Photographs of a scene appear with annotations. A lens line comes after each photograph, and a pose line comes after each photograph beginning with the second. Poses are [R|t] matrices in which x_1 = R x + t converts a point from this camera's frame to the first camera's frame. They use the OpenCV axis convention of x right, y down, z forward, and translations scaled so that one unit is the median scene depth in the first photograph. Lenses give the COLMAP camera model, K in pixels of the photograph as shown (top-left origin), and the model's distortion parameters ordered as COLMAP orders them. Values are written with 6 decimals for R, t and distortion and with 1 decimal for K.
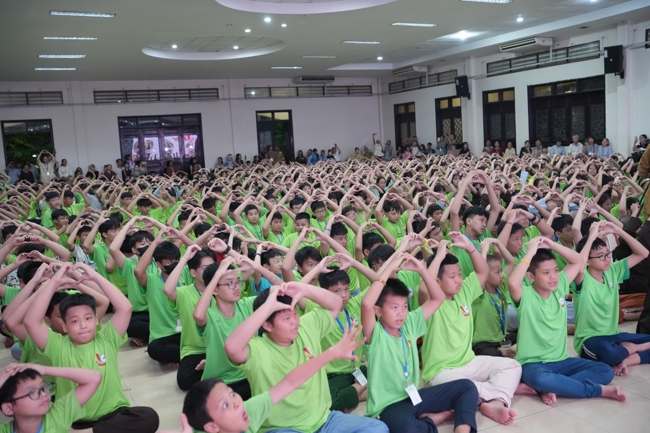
lens RADIAL K [[656.5, 0, 326.3], [0, 656.5, 215.6], [0, 0, 1]] dist [0.019139, 0.000000]
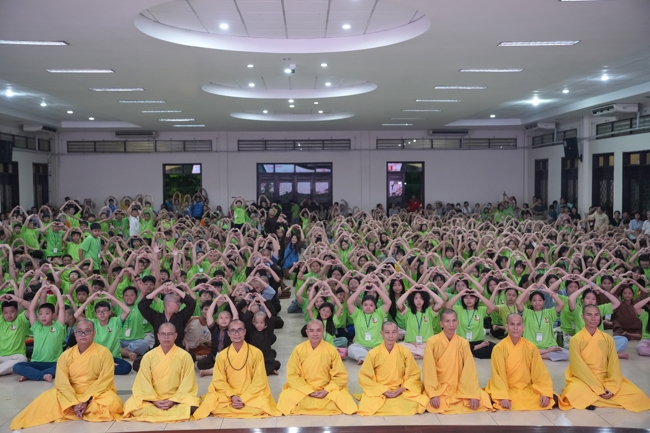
lens RADIAL K [[728.8, 0, 327.9], [0, 728.8, 213.6], [0, 0, 1]] dist [0.035279, 0.000000]
pose [[0.909560, 0.071649, -0.409350, 0.326432], [-0.092965, 0.995143, -0.032383, -0.037716], [0.405042, 0.067509, 0.911803, -0.084410]]
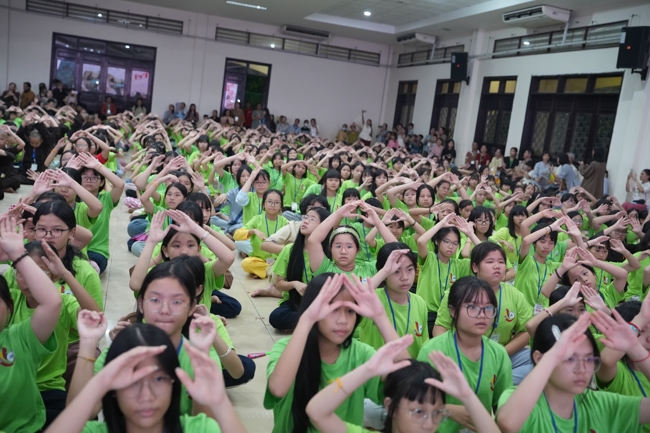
lens RADIAL K [[656.5, 0, 325.8], [0, 656.5, 212.0], [0, 0, 1]] dist [0.019139, 0.000000]
pose [[0.967396, 0.205476, -0.148068, 0.205677], [-0.201701, 0.978620, 0.040238, -0.031108], [0.153170, -0.009060, 0.988158, 0.226471]]
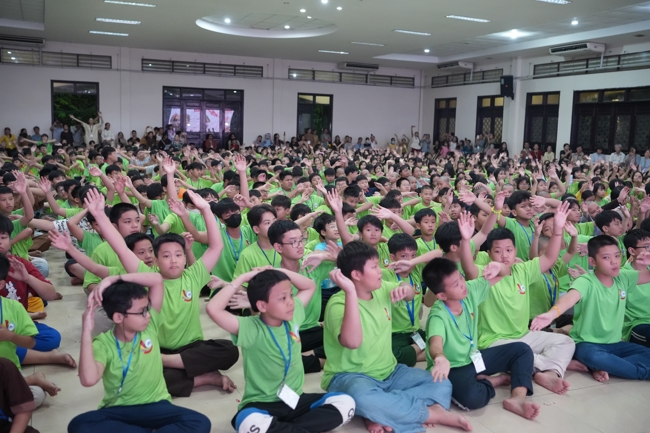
lens RADIAL K [[656.5, 0, 327.7], [0, 656.5, 215.9], [0, 0, 1]] dist [0.019139, 0.000000]
pose [[0.994992, 0.094516, -0.032529, -0.012755], [-0.093964, 0.995411, 0.018092, 0.007104], [0.034090, -0.014945, 0.999307, -0.008783]]
